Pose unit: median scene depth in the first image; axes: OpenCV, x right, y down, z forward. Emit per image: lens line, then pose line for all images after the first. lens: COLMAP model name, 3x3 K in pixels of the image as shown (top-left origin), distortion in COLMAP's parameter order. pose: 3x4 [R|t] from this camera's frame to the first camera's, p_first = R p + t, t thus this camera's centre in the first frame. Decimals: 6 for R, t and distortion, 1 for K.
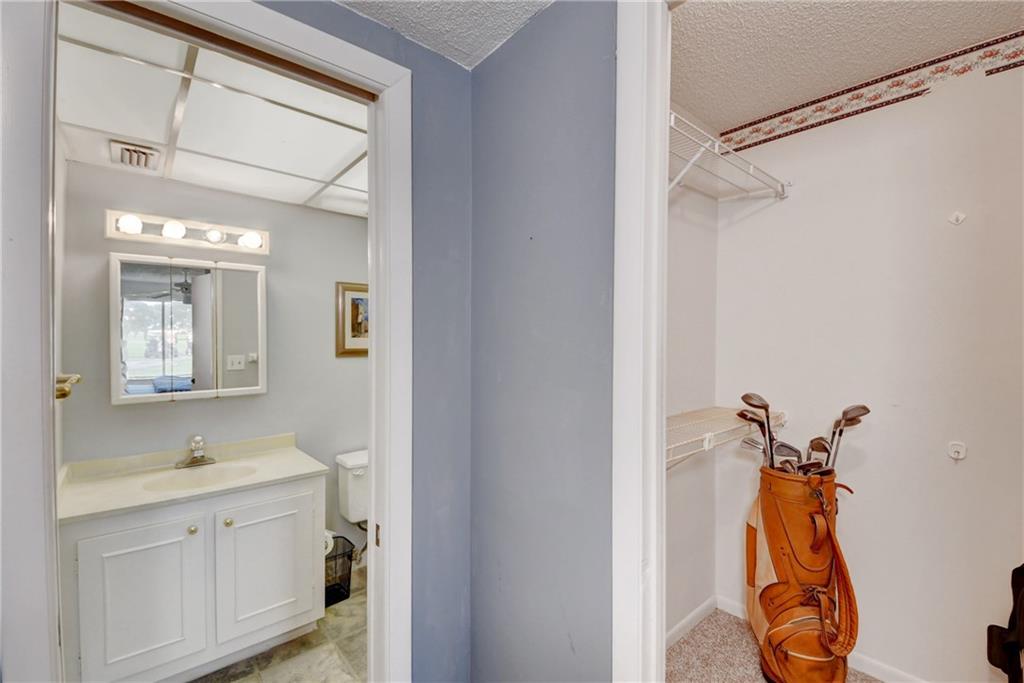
lens RADIAL K [[411.4, 0, 485.8], [0, 411.4, 340.3], [0, 0, 1]] dist [0.002234, -0.017930]
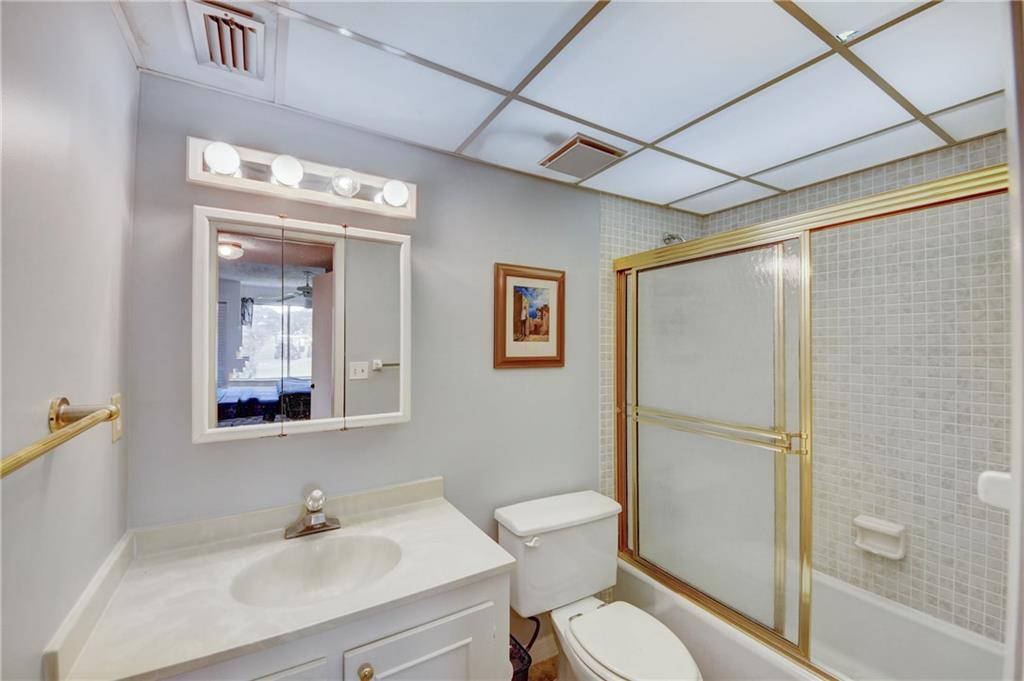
lens RADIAL K [[398.9, 0, 500.5], [0, 398.9, 341.0], [0, 0, 1]] dist [0.012222, -0.021794]
pose [[0.983407, 0.006386, -0.181301, -0.272528], [-0.008529, 0.999903, -0.011040, 0.000649], [0.181213, 0.012403, 0.983366, 0.384097]]
